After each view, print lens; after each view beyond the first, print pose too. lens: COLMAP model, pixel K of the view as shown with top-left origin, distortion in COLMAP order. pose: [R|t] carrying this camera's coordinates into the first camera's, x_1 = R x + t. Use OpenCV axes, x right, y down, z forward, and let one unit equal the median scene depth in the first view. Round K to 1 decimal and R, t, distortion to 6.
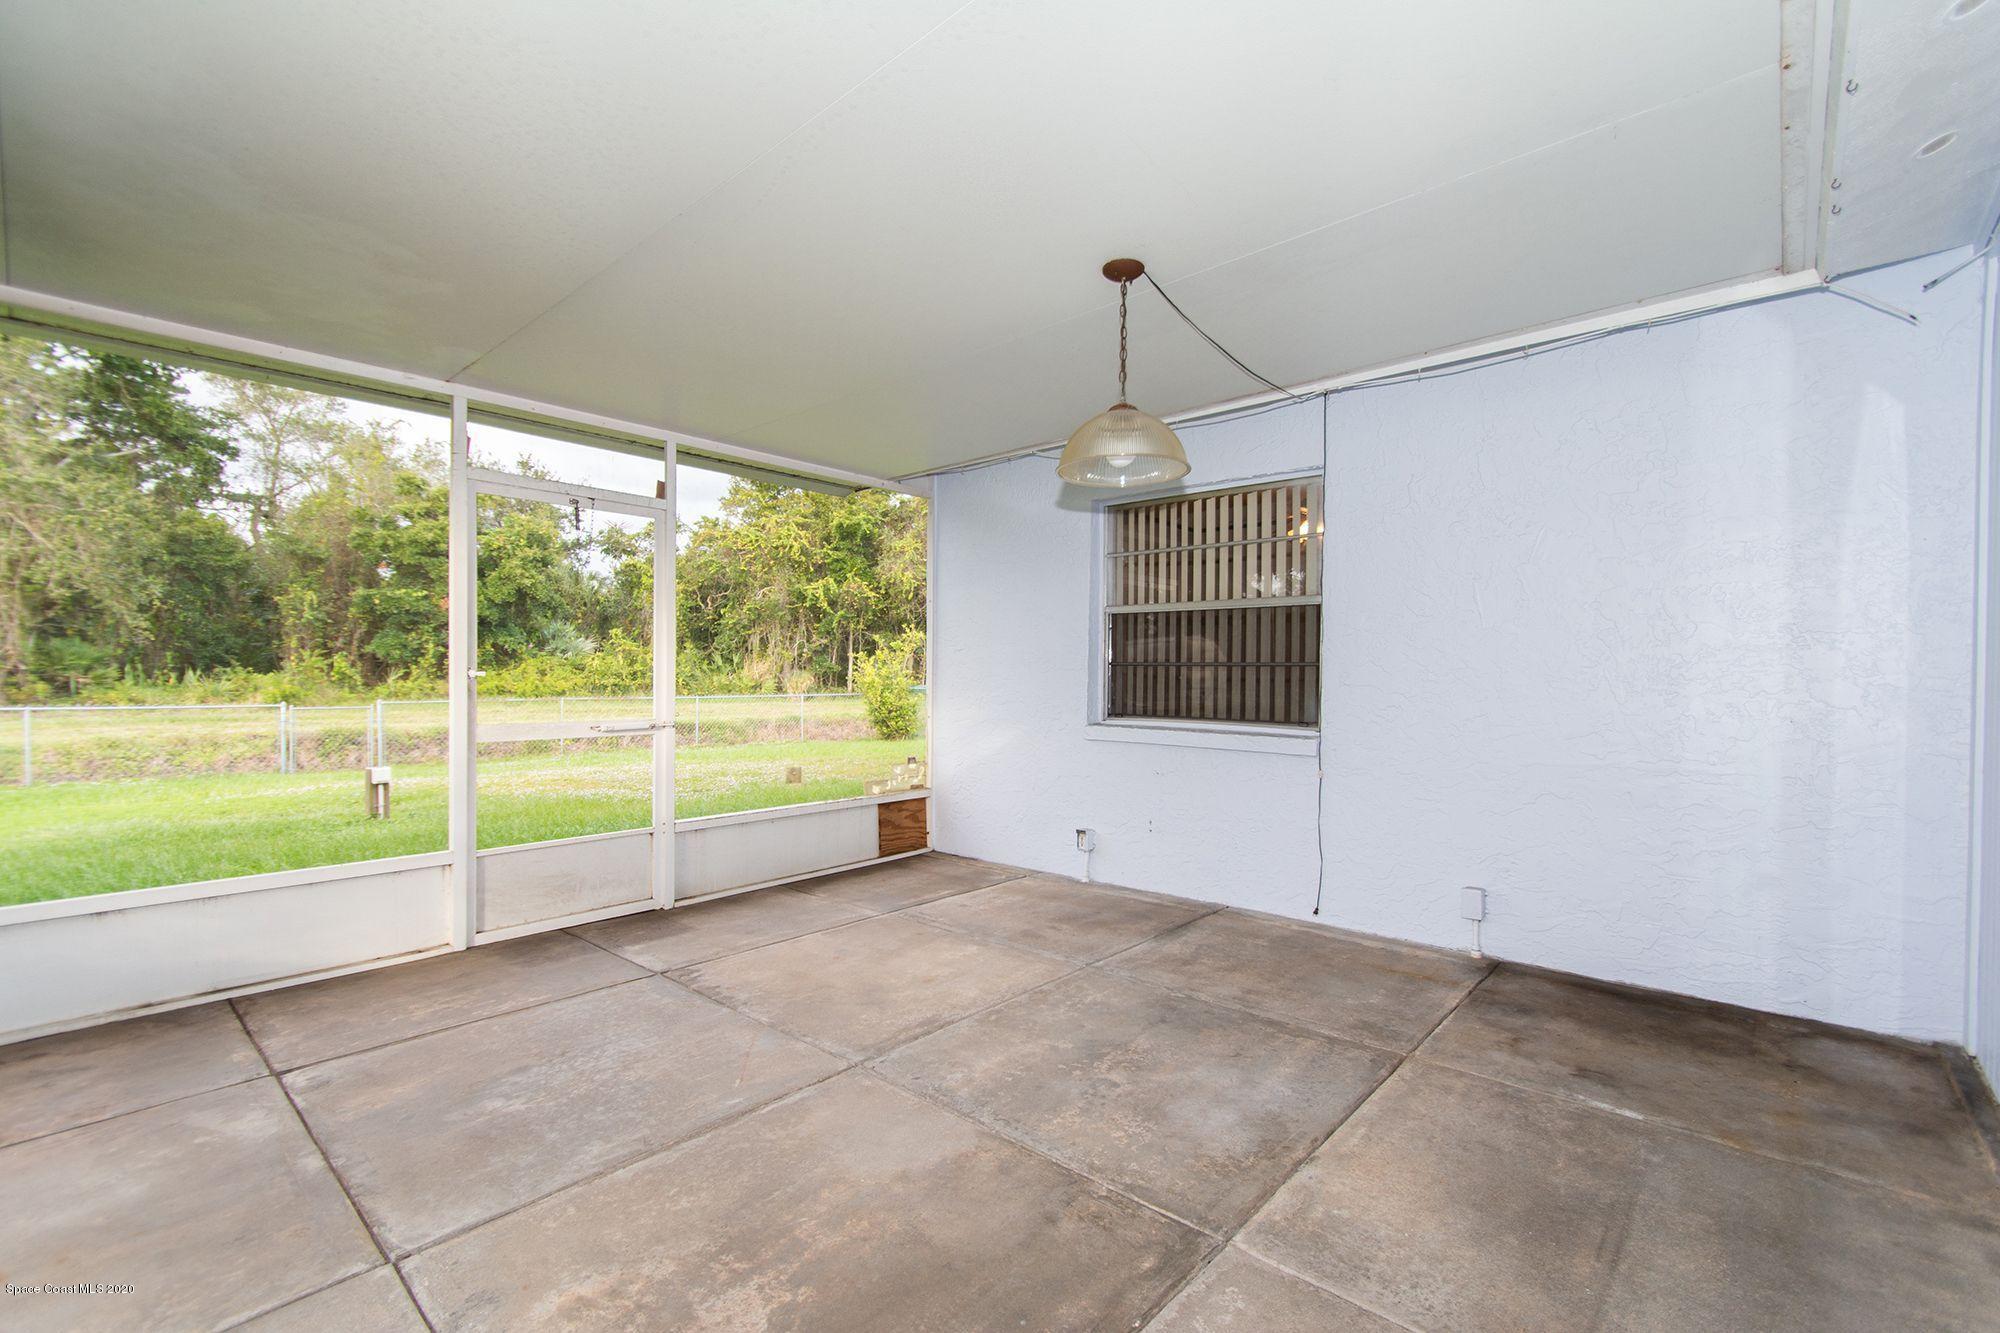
lens RADIAL K [[895.8, 0, 1004.6], [0, 895.8, 657.8], [0, 0, 1]] dist [0.000269, -0.001300]
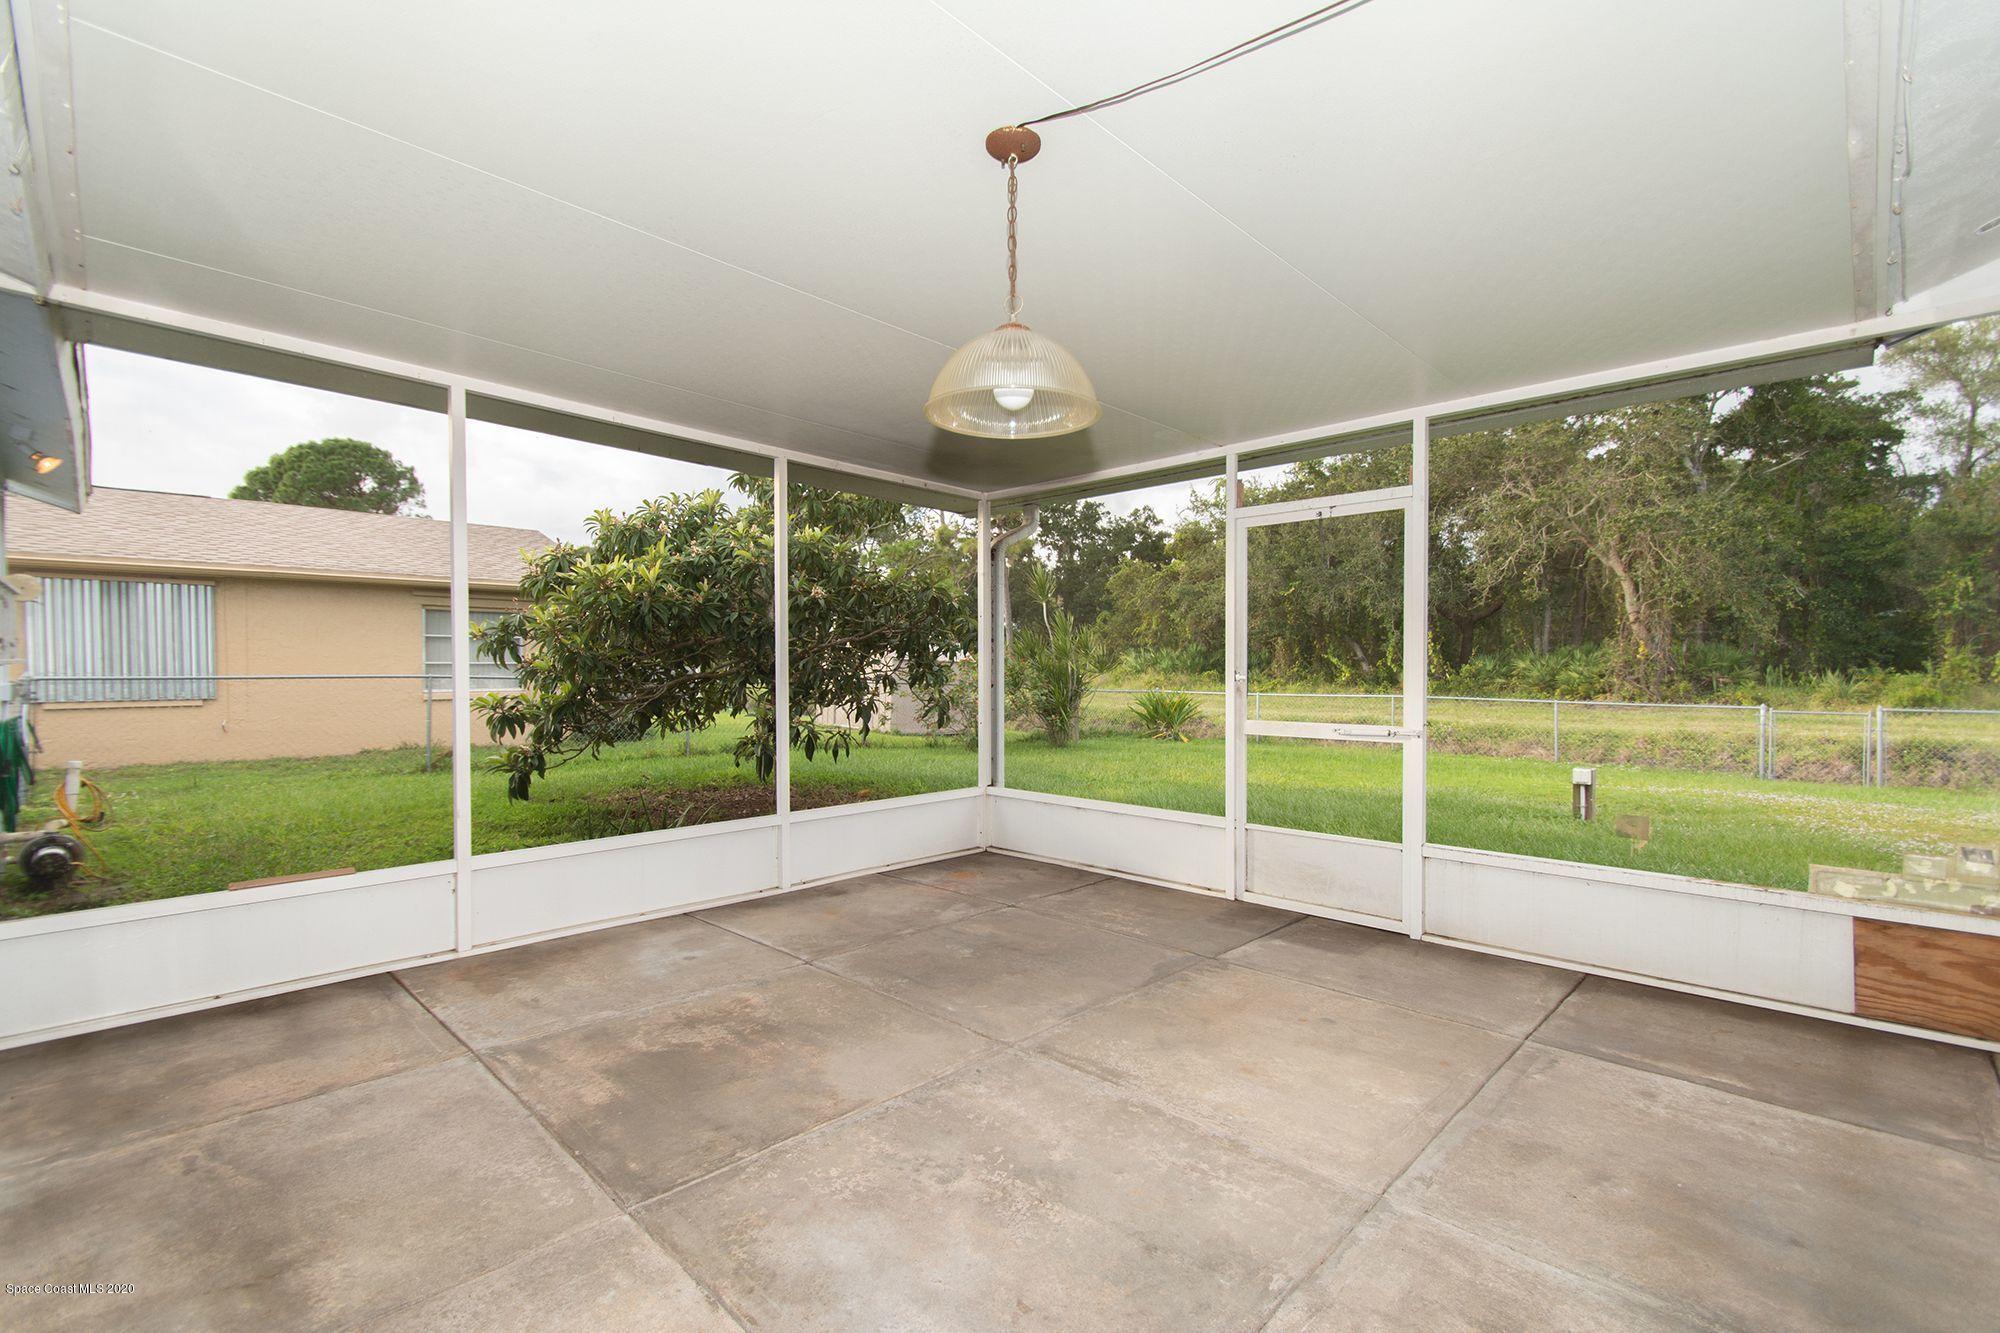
lens RADIAL K [[895.8, 0, 1004.6], [0, 895.8, 657.8], [0, 0, 1]] dist [0.000269, -0.001300]
pose [[-0.063678, -0.016531, -0.997834, 0.639409], [0.016943, 0.999701, -0.017643, 0.008342], [0.997827, -0.018030, -0.063379, 0.753277]]
